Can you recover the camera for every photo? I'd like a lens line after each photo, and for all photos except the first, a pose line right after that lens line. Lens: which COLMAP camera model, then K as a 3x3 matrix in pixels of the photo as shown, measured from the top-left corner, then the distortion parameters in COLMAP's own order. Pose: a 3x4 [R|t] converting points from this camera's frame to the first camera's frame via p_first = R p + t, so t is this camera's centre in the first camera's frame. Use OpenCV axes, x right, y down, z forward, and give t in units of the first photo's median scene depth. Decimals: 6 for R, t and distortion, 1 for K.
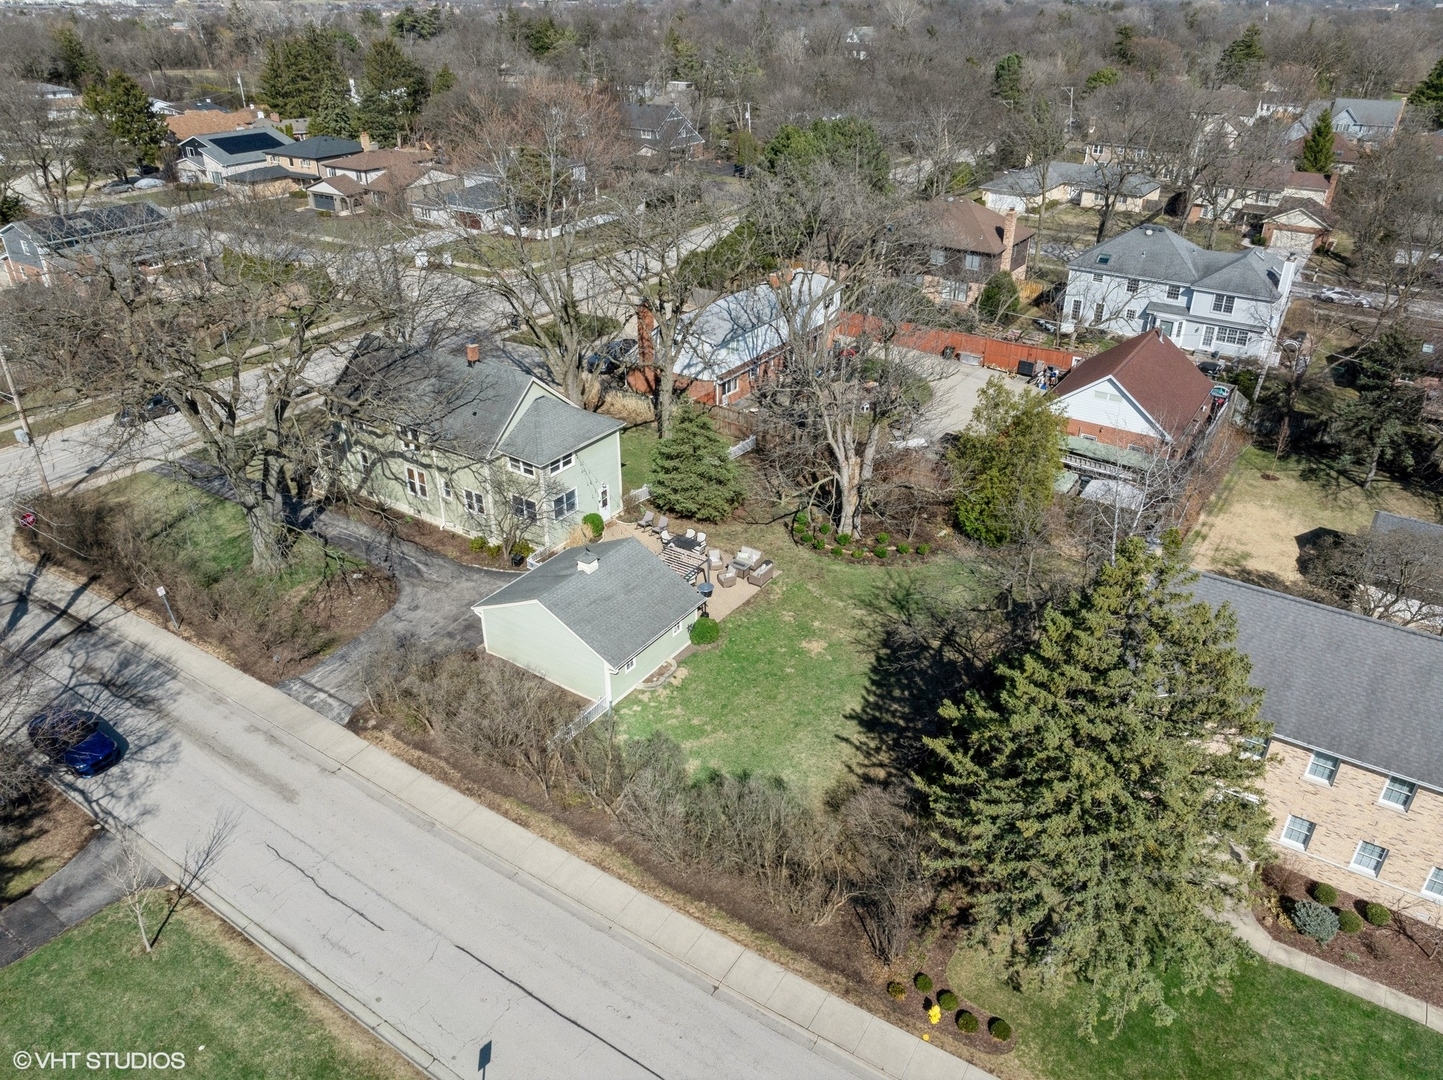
lens RADIAL K [[1026.5, 0, 723.0], [0, 1026.5, 558.8], [0, 0, 1]] dist [-0.030618, -0.003522]
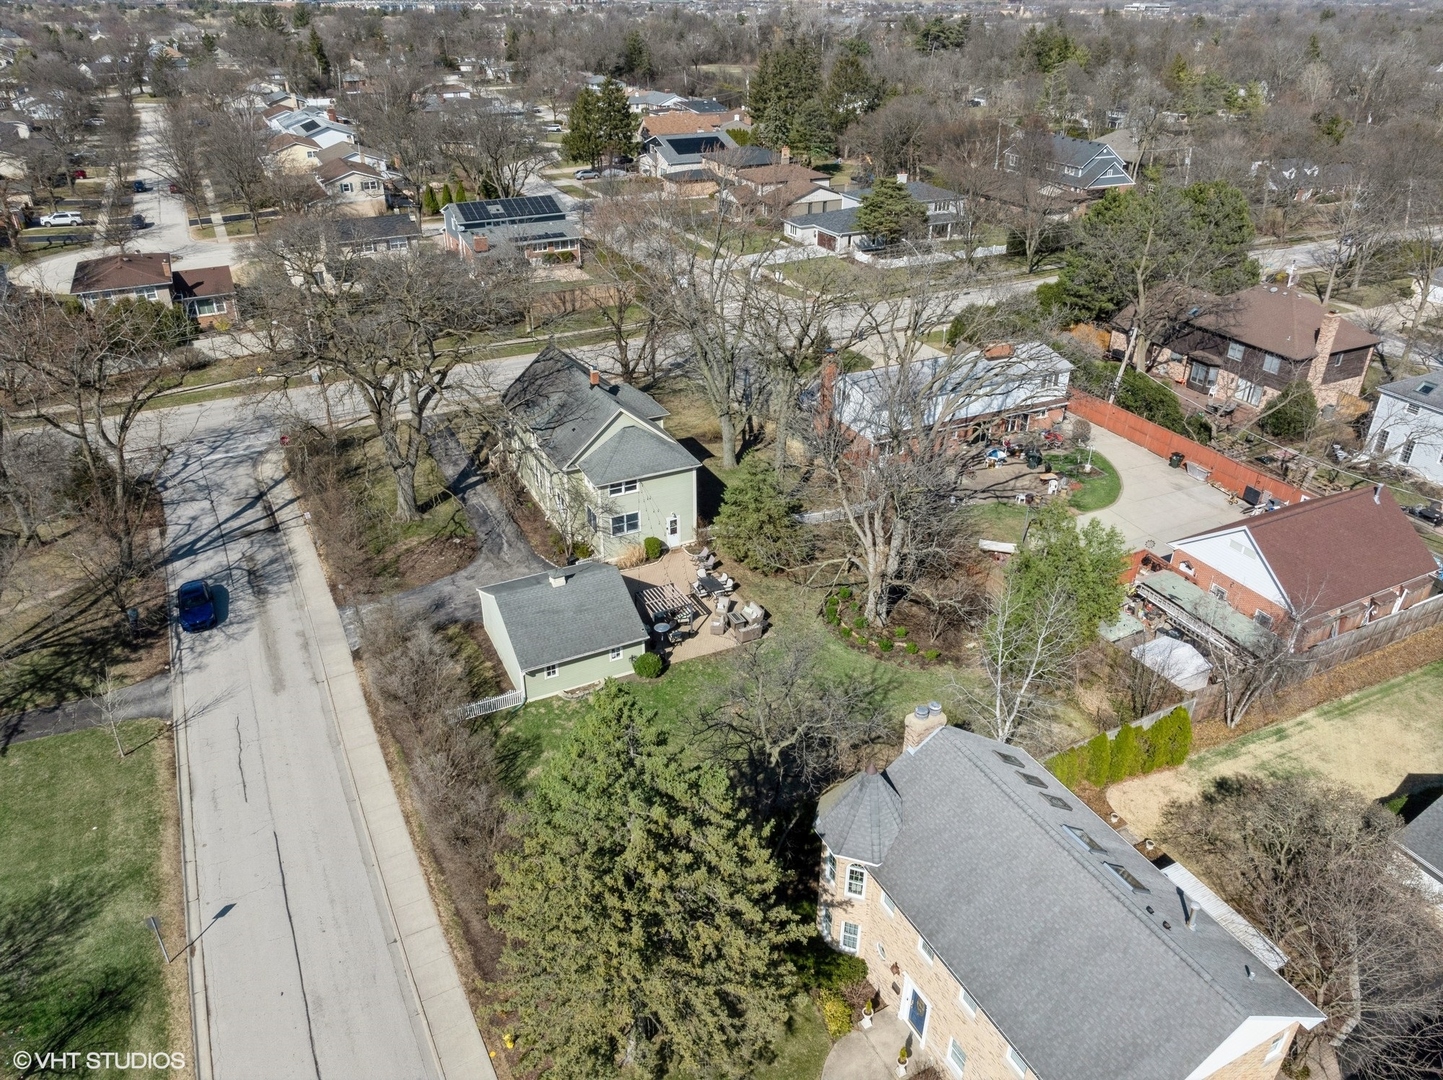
lens RADIAL K [[1044.3, 0, 706.2], [0, 1044.3, 536.9], [0, 0, 1]] dist [-0.035713, -0.002675]
pose [[0.865234, 0.238921, -0.440780, 0.434432], [-0.248014, 0.968016, 0.037863, -0.105641], [0.435728, 0.076559, 0.896816, 0.016285]]
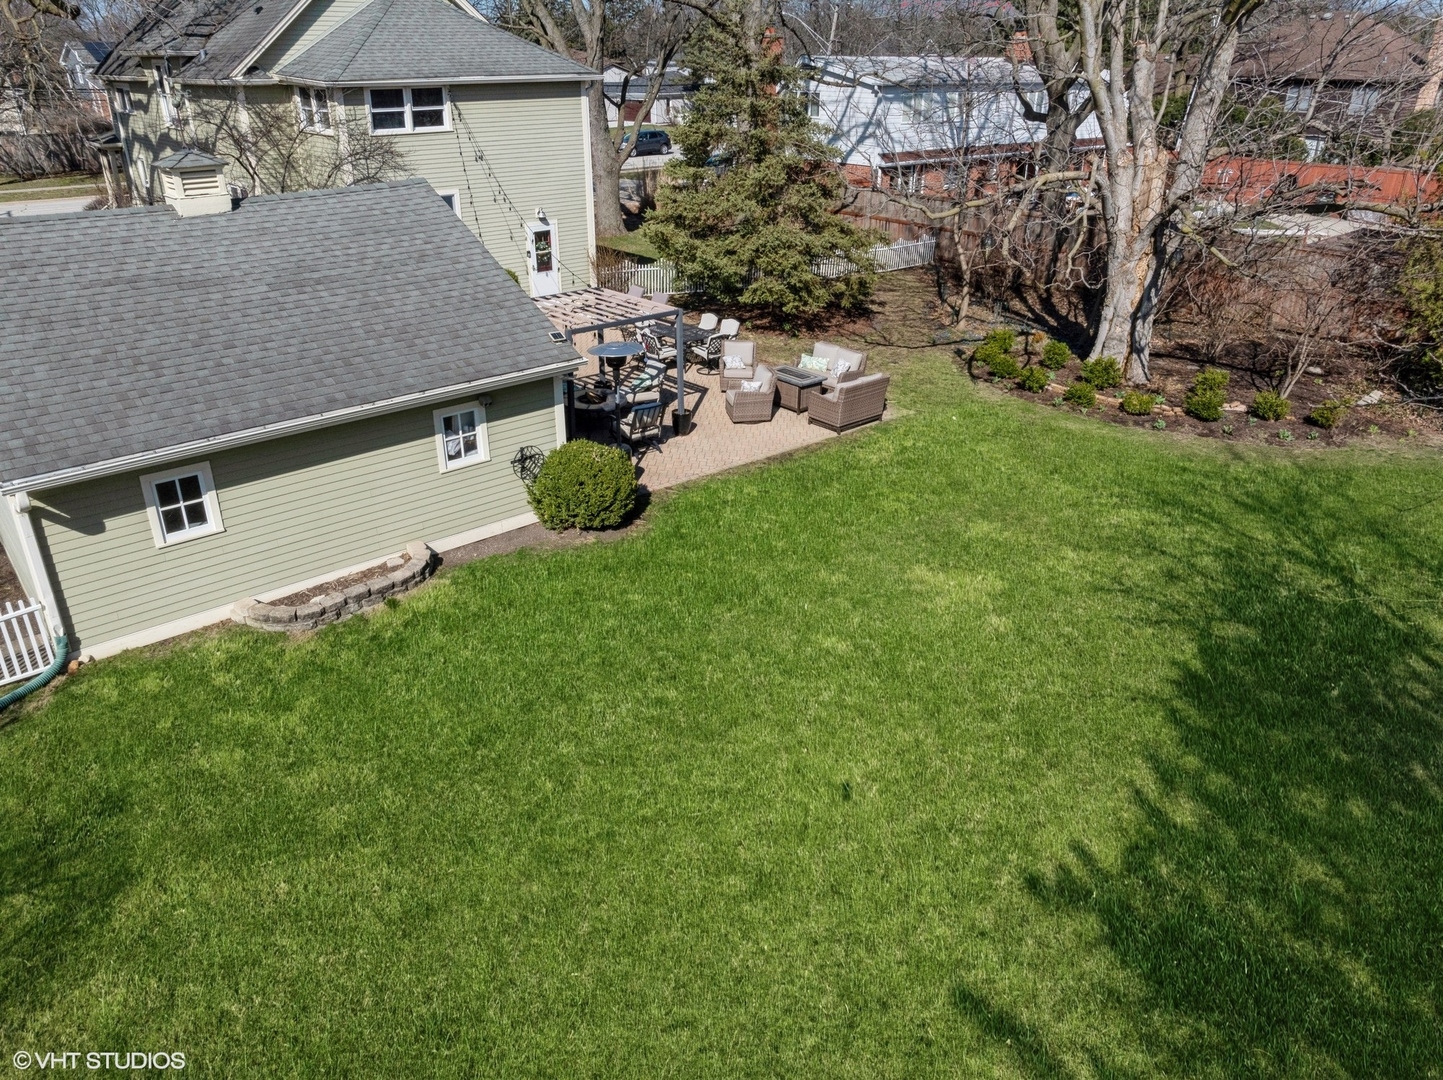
lens RADIAL K [[1031.4, 0, 721.5], [0, 1031.4, 540.0], [0, 0, 1]] dist [-0.038942, -0.003787]
pose [[0.966390, 0.110986, -0.231891, 0.079976], [-0.128697, 0.989703, -0.062653, 0.087670], [0.222549, 0.090390, 0.970722, 0.635356]]
